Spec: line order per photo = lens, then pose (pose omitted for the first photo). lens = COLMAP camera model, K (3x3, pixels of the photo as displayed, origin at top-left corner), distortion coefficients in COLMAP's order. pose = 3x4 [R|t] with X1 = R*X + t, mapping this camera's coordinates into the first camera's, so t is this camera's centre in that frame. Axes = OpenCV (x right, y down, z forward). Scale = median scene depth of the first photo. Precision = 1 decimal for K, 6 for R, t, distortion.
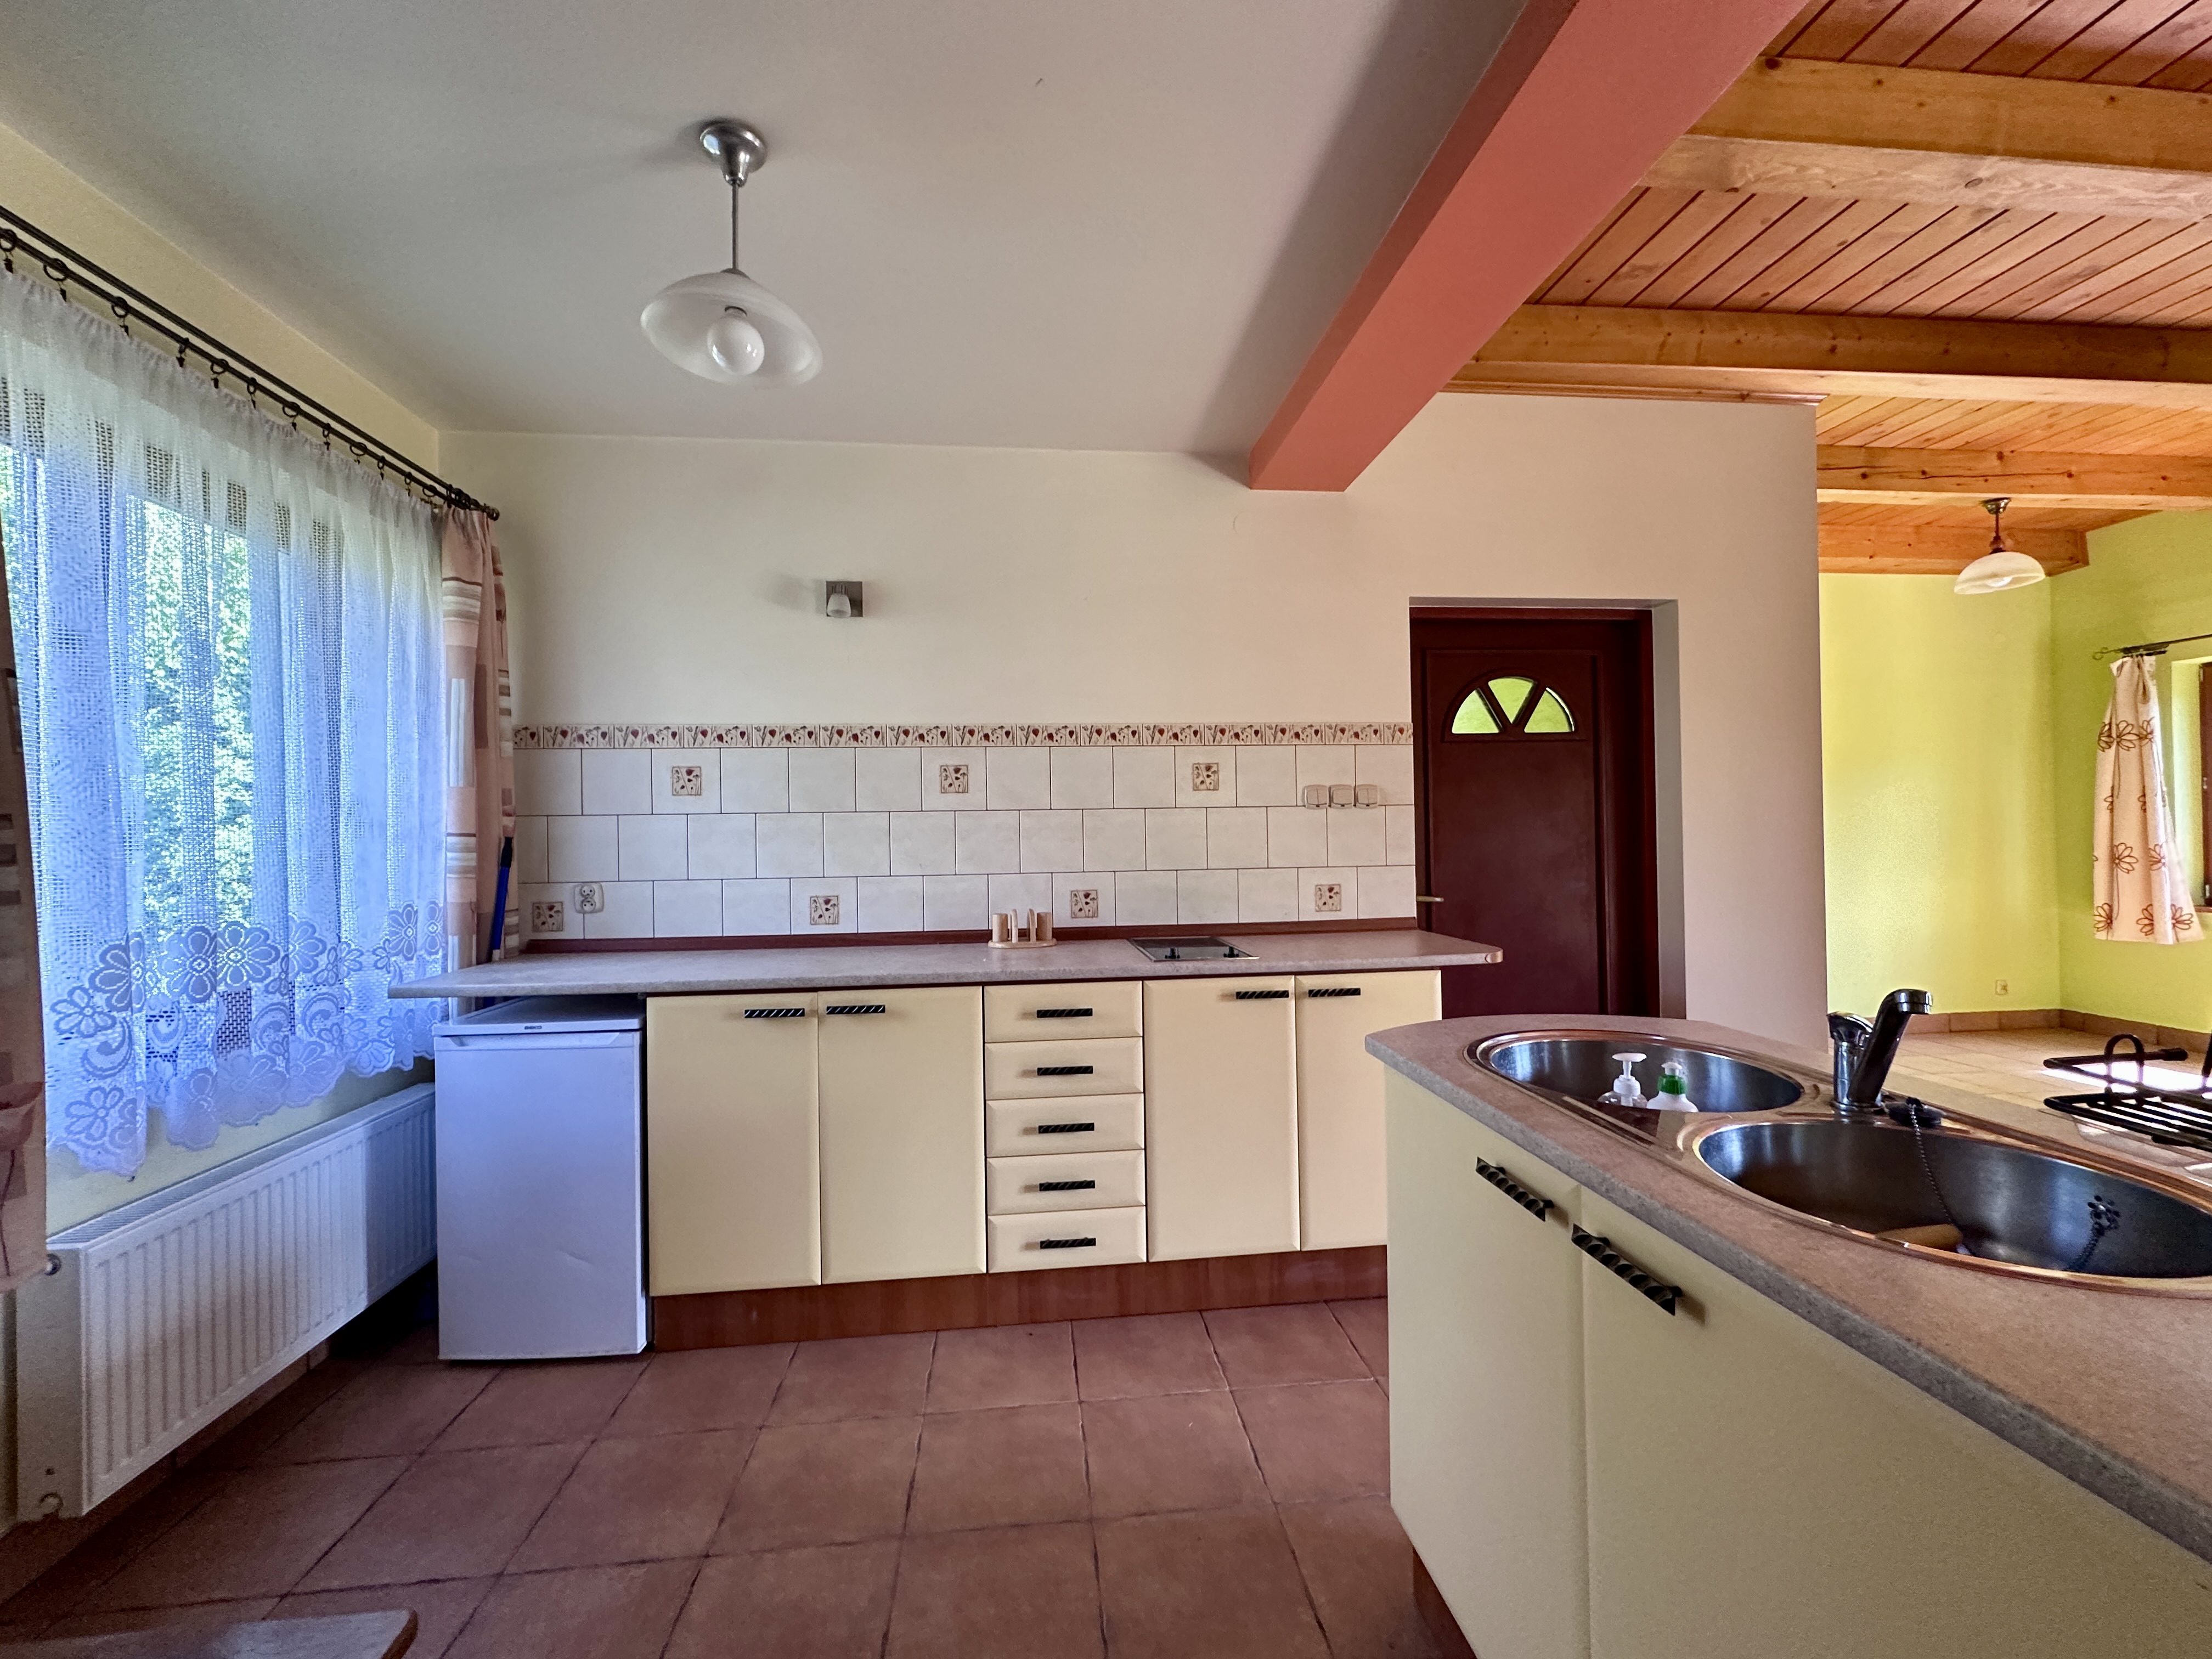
lens RADIAL K [[875.2, 0, 1108.1], [0, 875.2, 832.5], [0, 0, 1]] dist [0.001574, -0.000429]
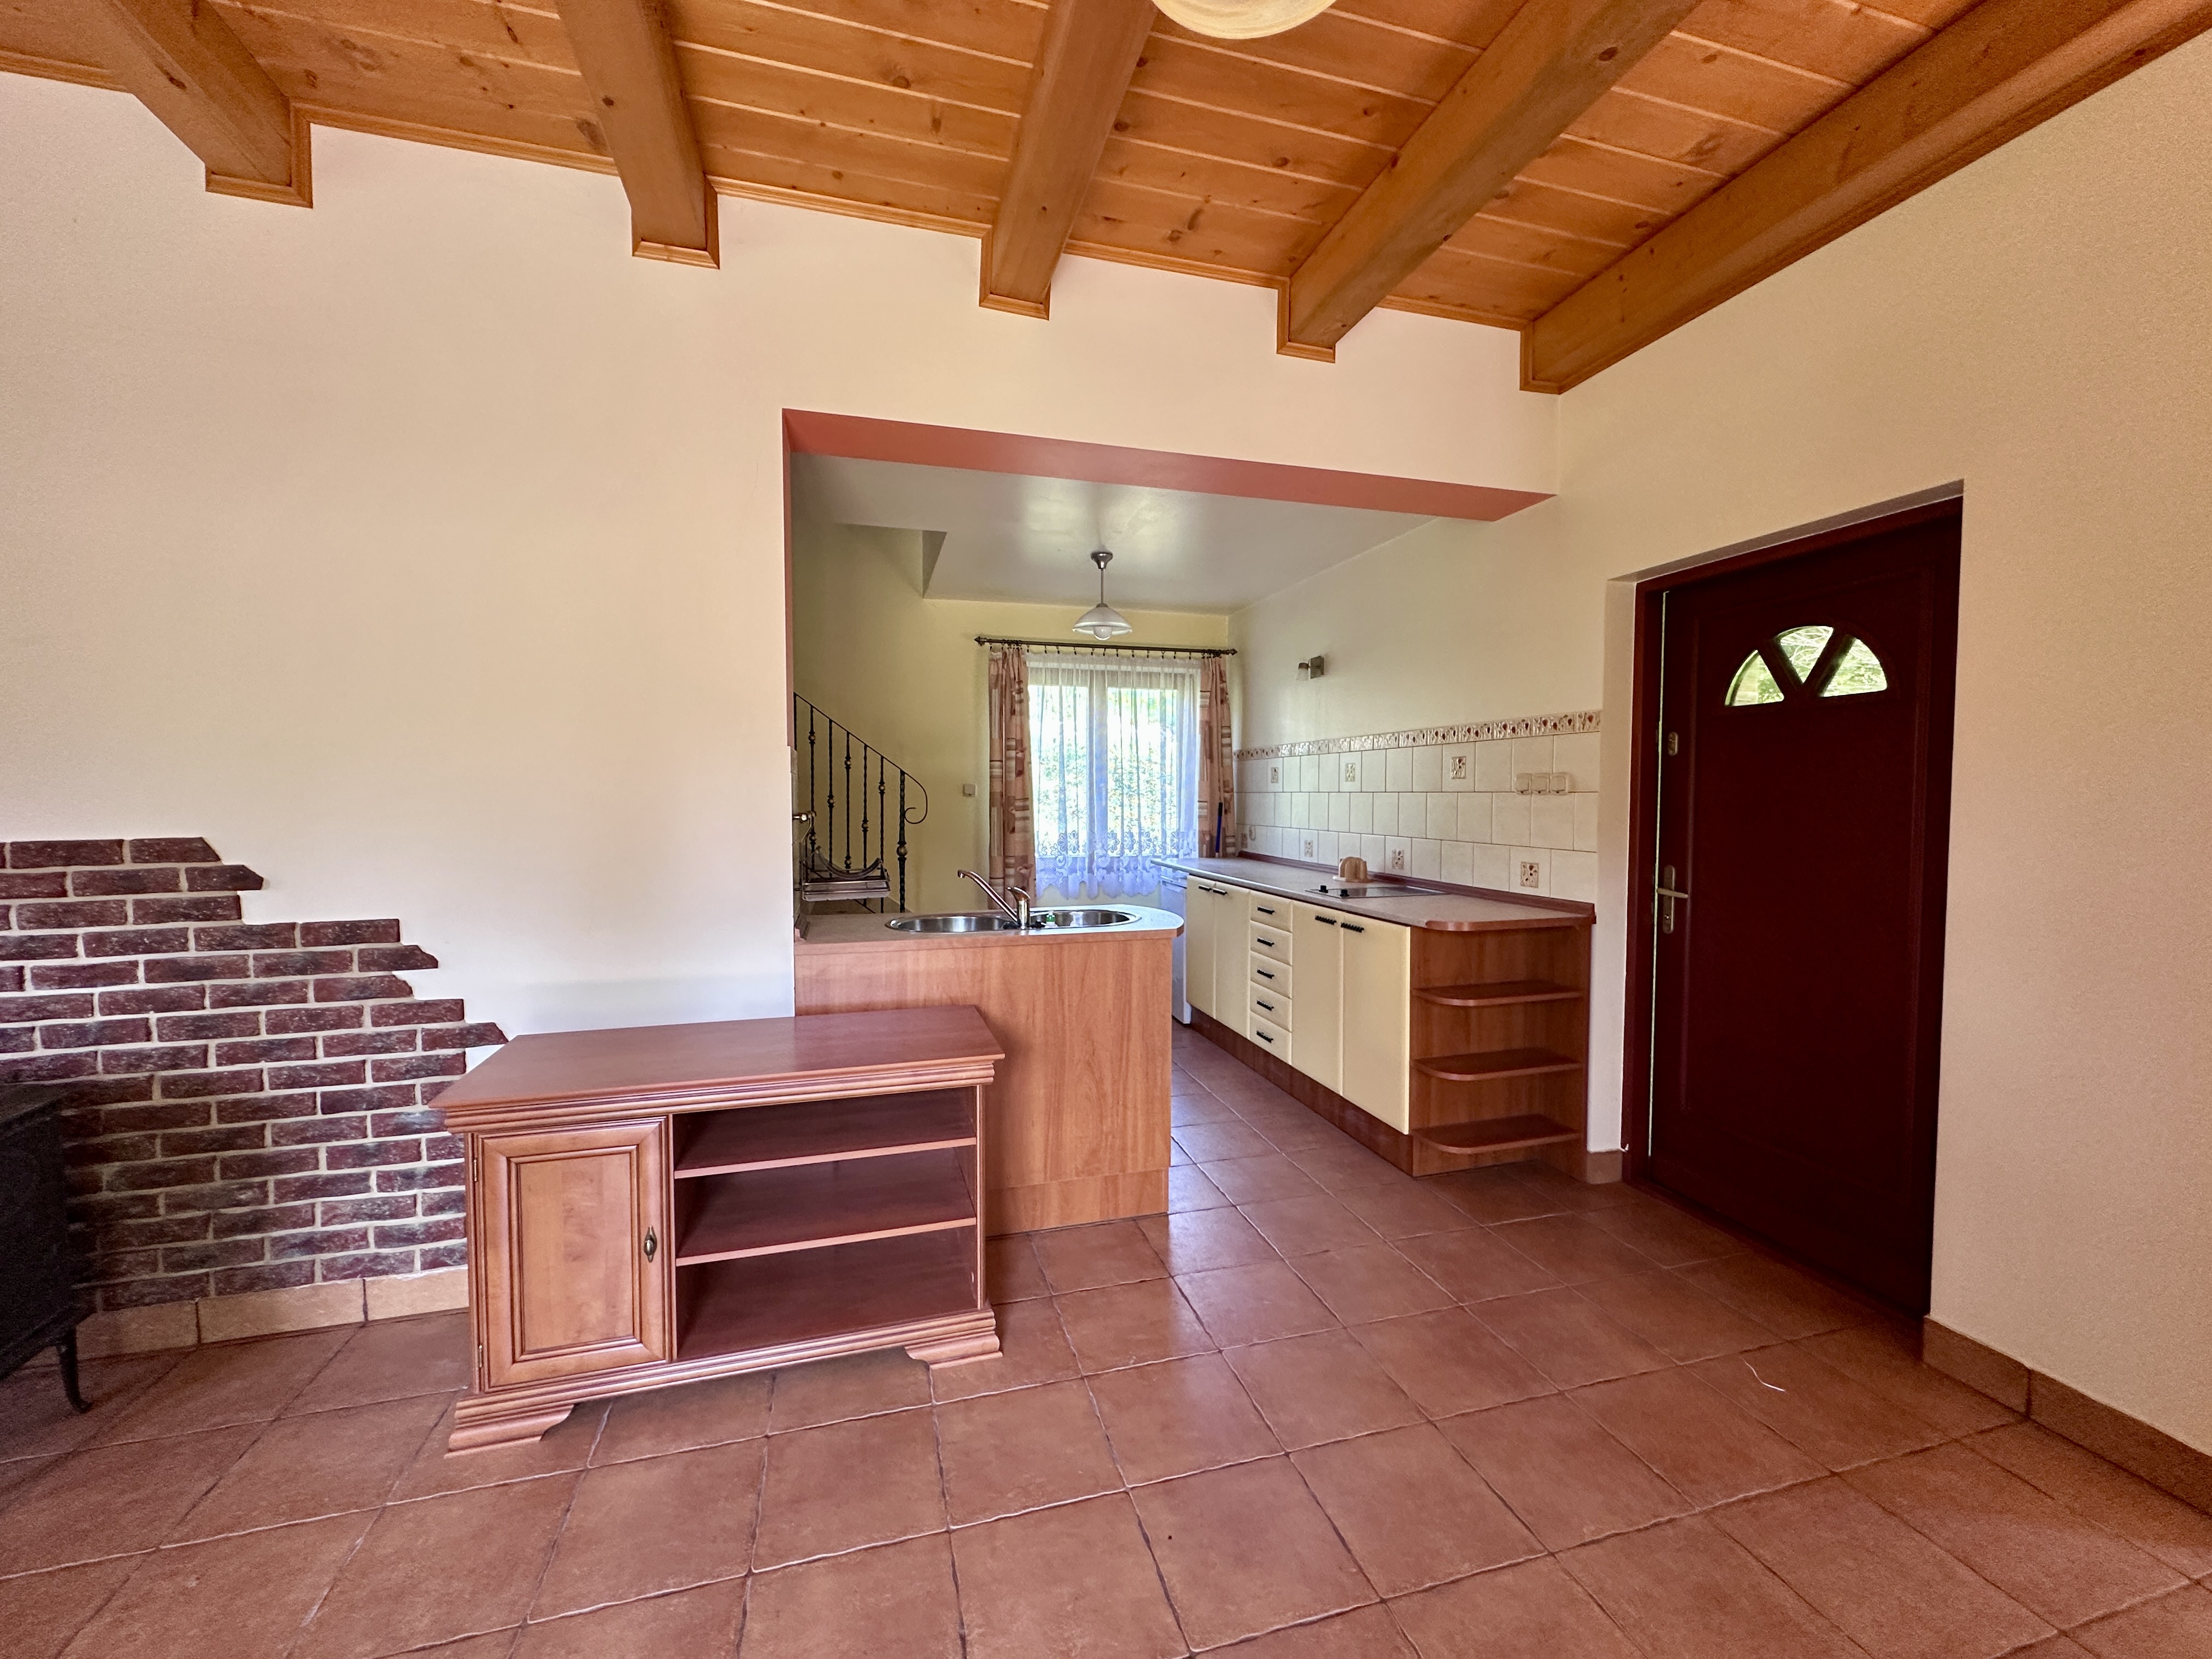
lens RADIAL K [[875.2, 0, 1112.5], [0, 875.2, 828.3], [0, 0, 1]] dist [0.001574, -0.000429]
pose [[0.185672, 0.055639, -0.981035, 1.589017], [0.002315, 0.998368, 0.057060, -0.062453], [0.982609, -0.012866, 0.185240, 0.350286]]
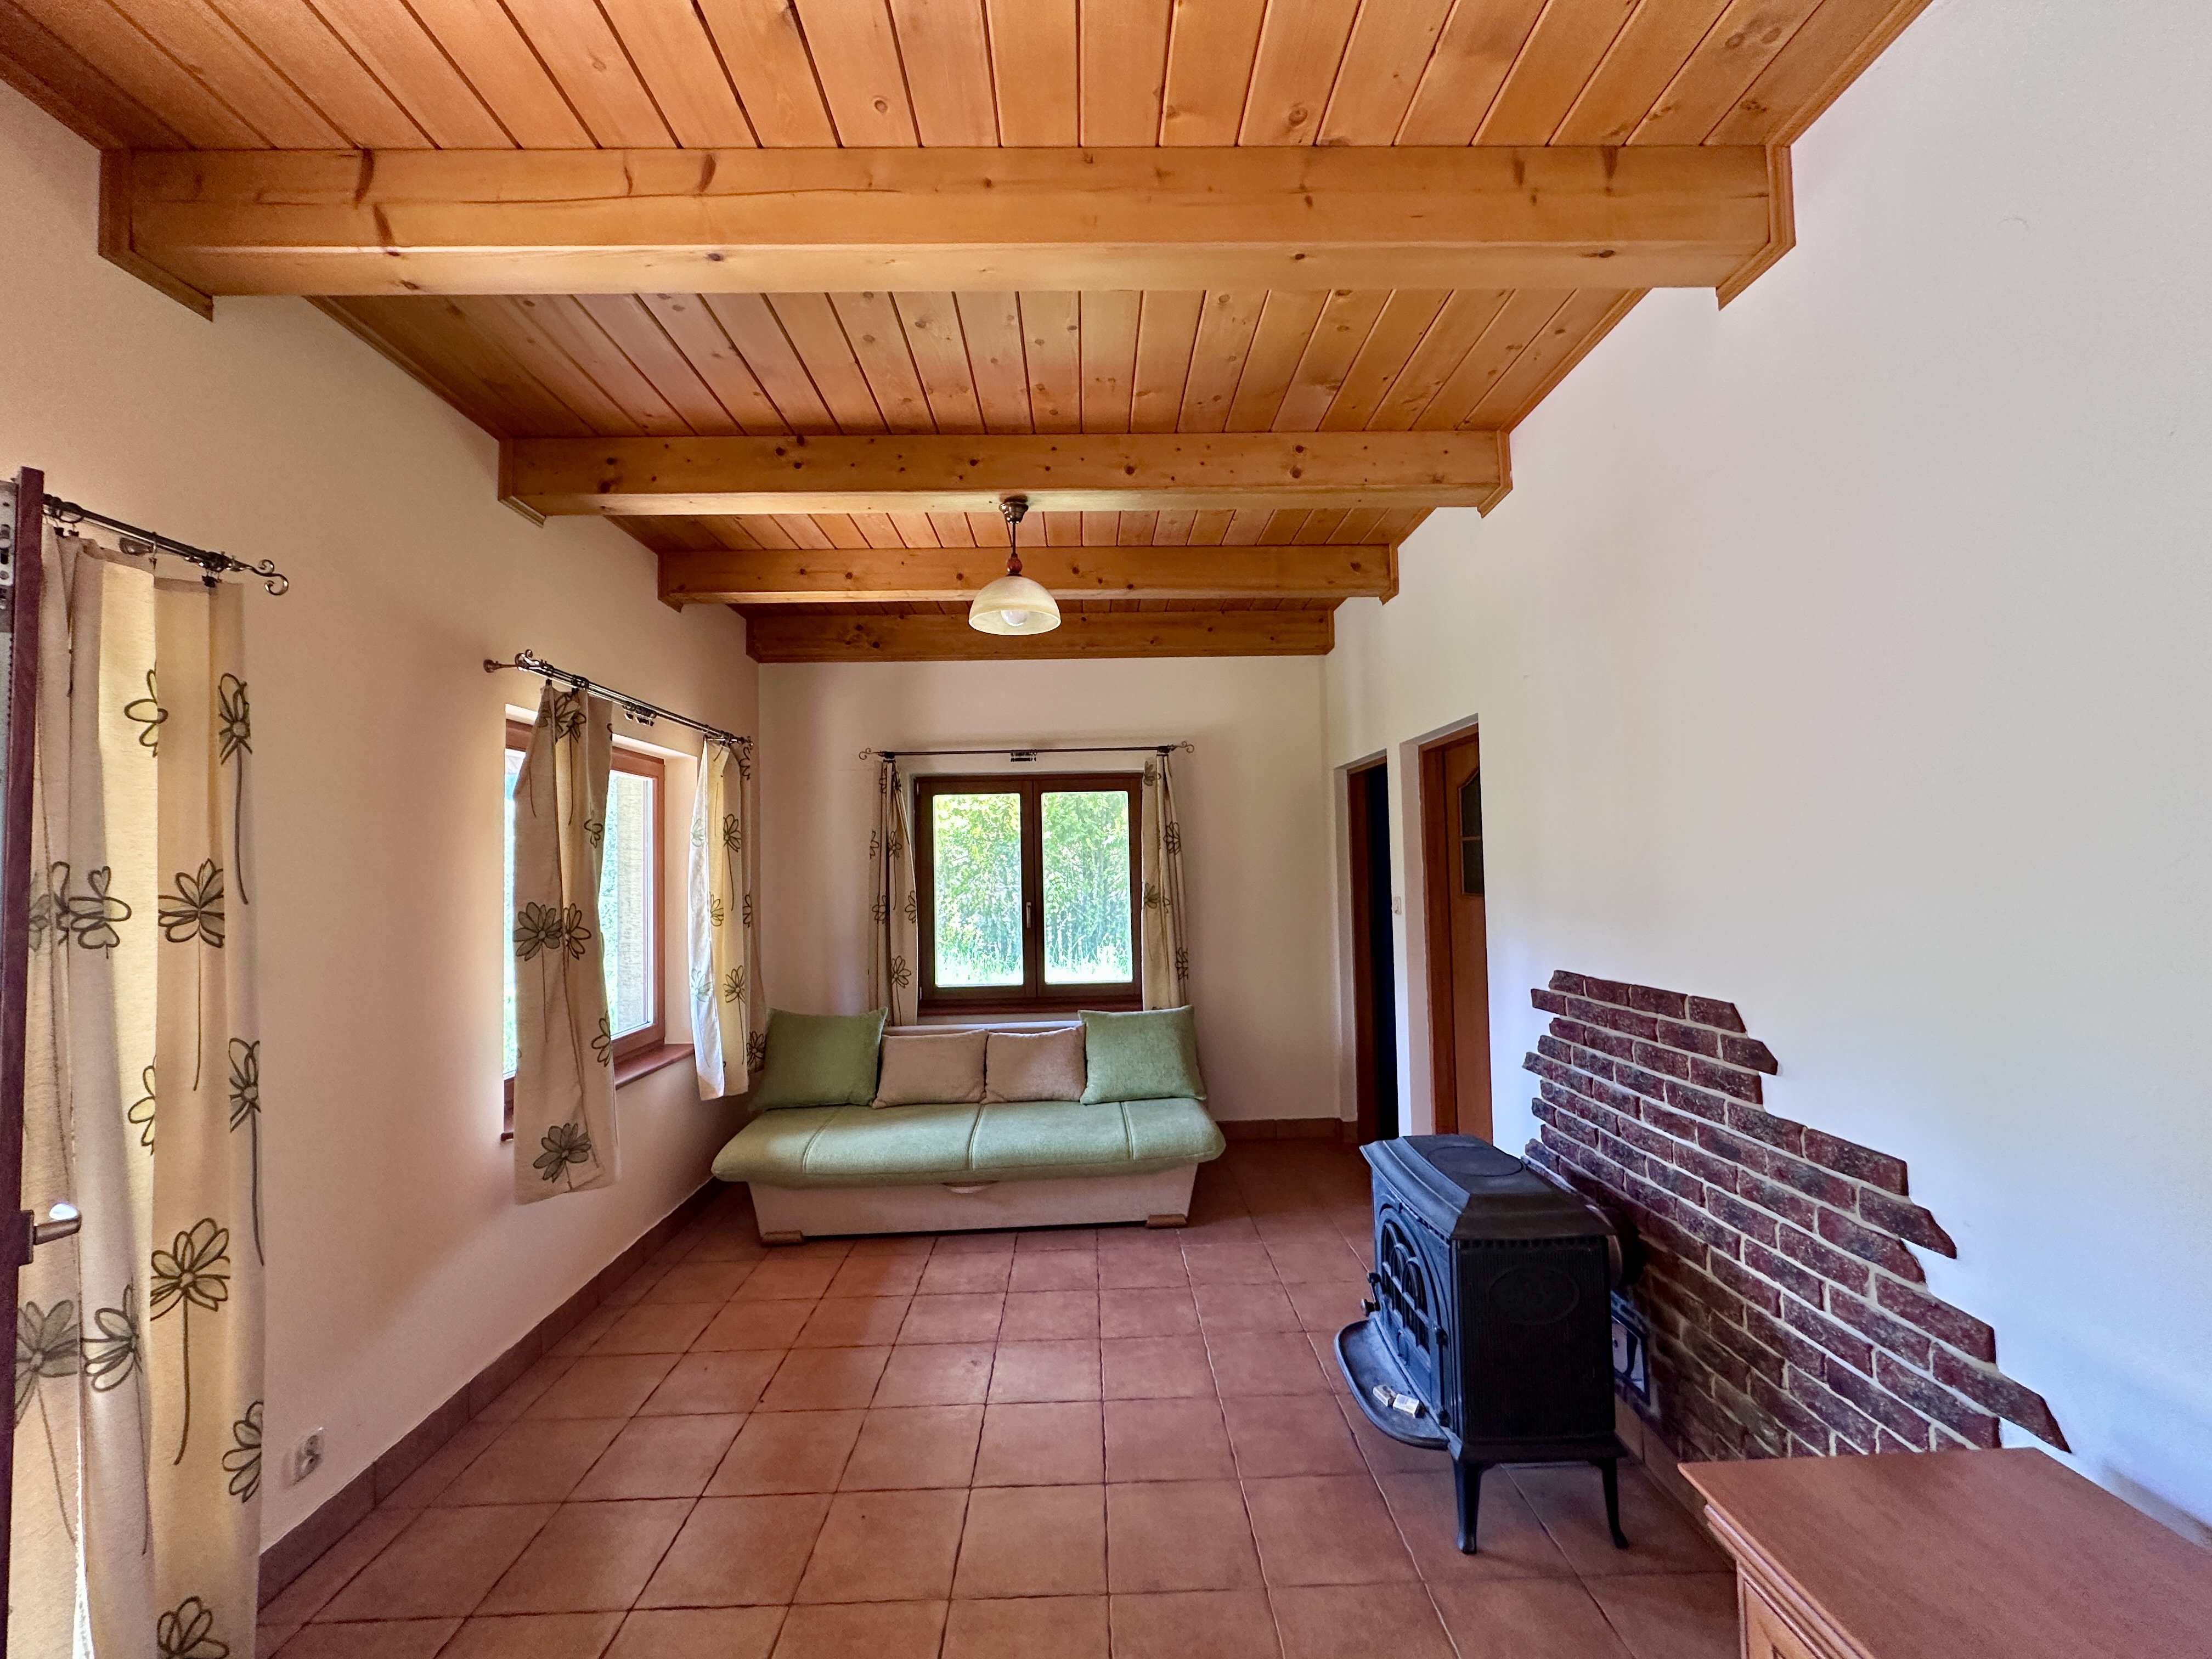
lens RADIAL K [[875.2, 0, 1075.0], [0, 875.2, 833.4], [0, 0, 1]] dist [0.001574, -0.000429]
pose [[-0.993964, 0.029414, 0.105688, 1.047662], [0.024767, 0.998679, -0.045010, -0.141996], [-0.106873, -0.042121, -0.993380, 0.487281]]
